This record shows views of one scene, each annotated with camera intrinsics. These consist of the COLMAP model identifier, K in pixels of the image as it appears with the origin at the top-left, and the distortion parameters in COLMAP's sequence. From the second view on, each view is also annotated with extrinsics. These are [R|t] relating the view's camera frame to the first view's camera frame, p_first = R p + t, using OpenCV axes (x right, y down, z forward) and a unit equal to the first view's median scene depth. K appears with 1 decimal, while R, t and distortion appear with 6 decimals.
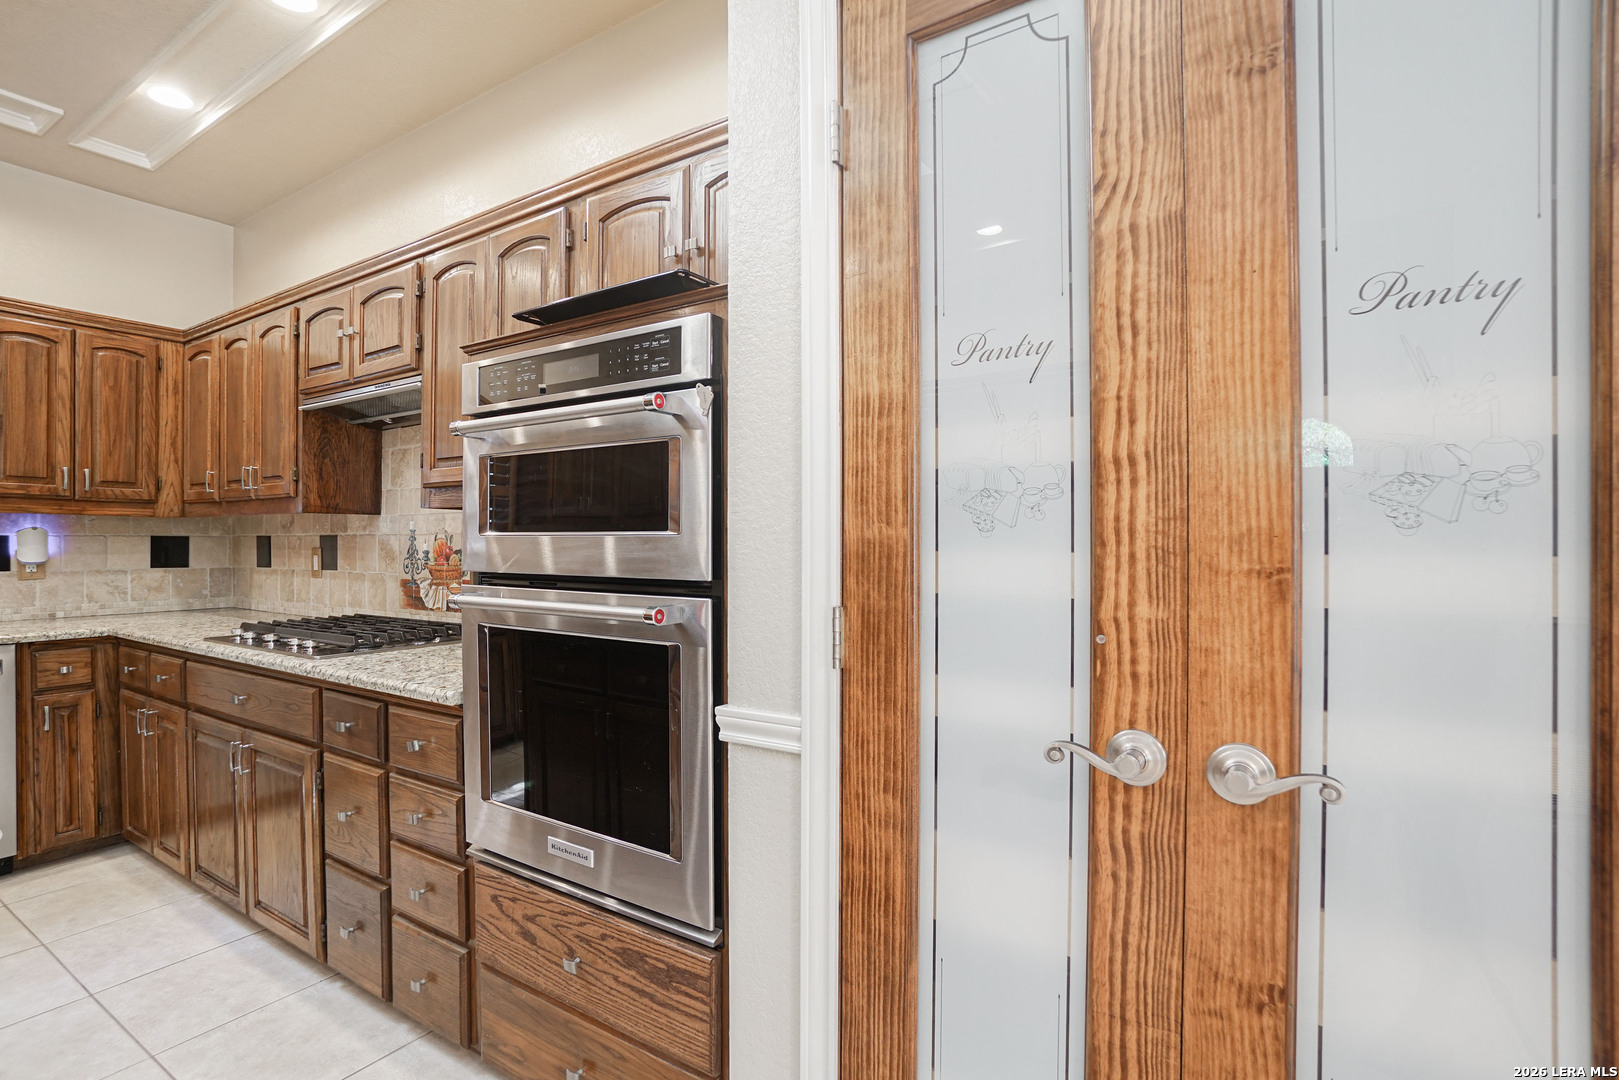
lens RADIAL K [[785.8, 0, 812.0], [0, 785.8, 543.0], [0, 0, 1]] dist [-0.060113, 0.027753]
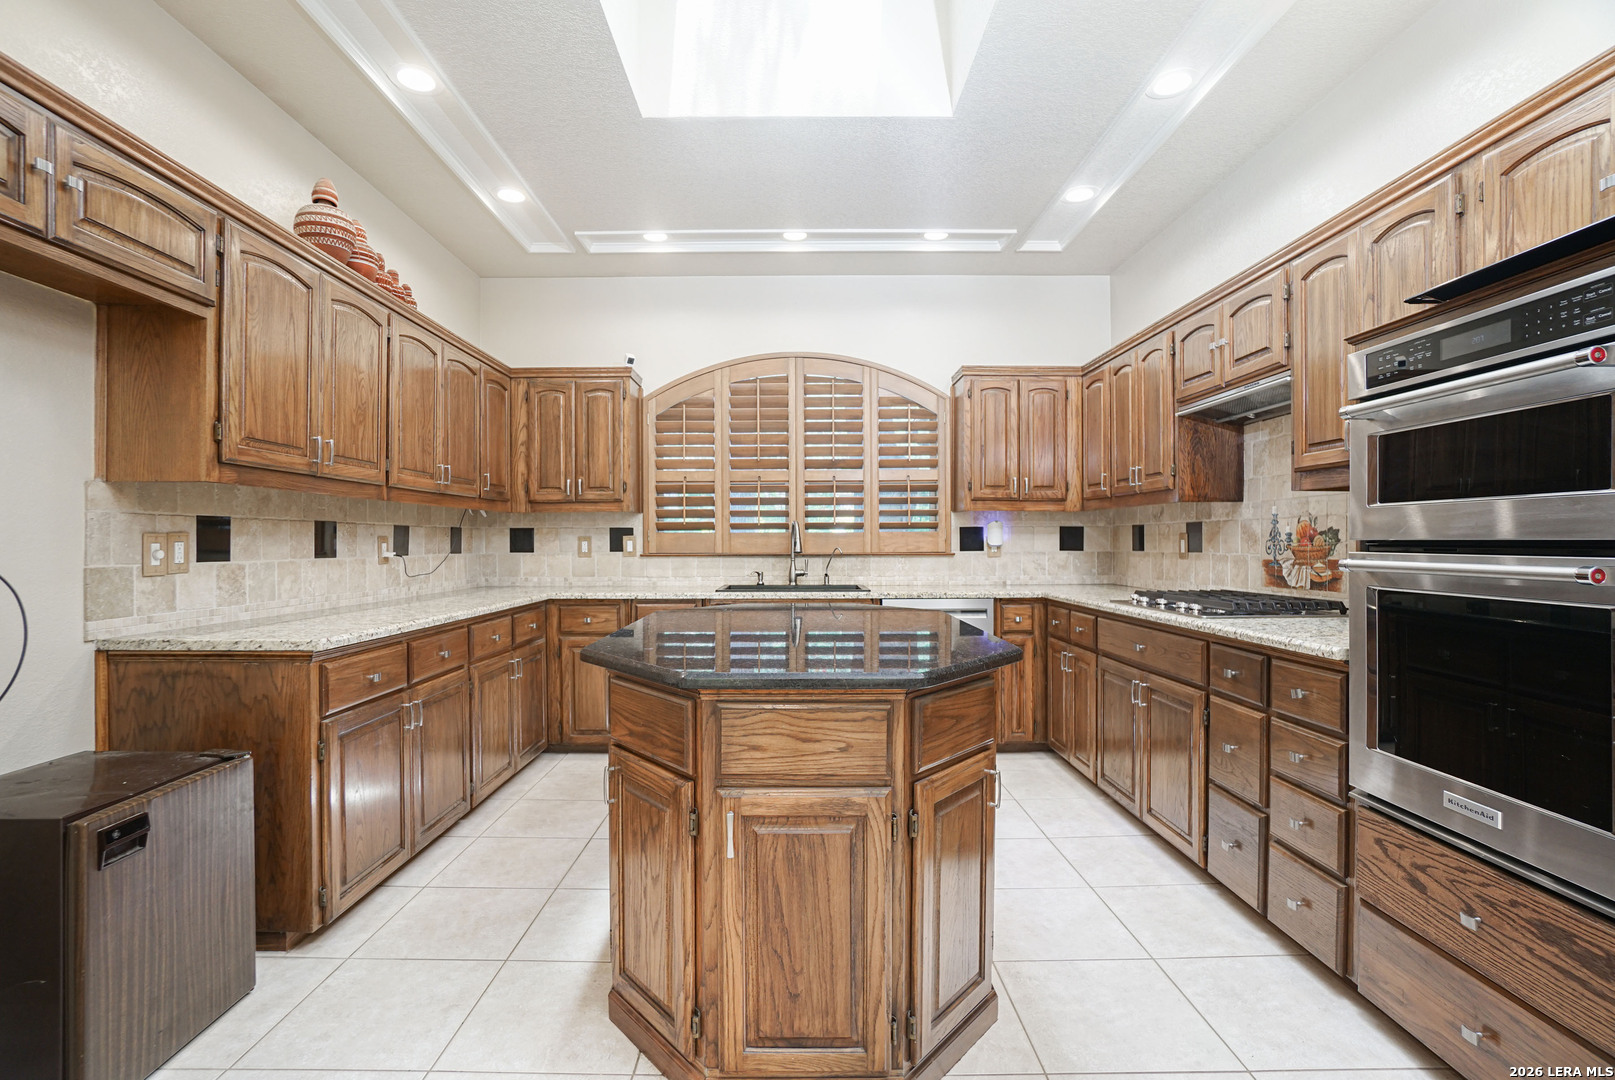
lens RADIAL K [[783.9, 0, 810.0], [0, 783.9, 543.0], [0, 0, 1]] dist [-0.060113, 0.027753]
pose [[0.554918, 0.000747, -0.831905, 0.024580], [0.002162, 0.999995, 0.002340, 0.026231], [0.831902, -0.003098, 0.554913, -0.182971]]
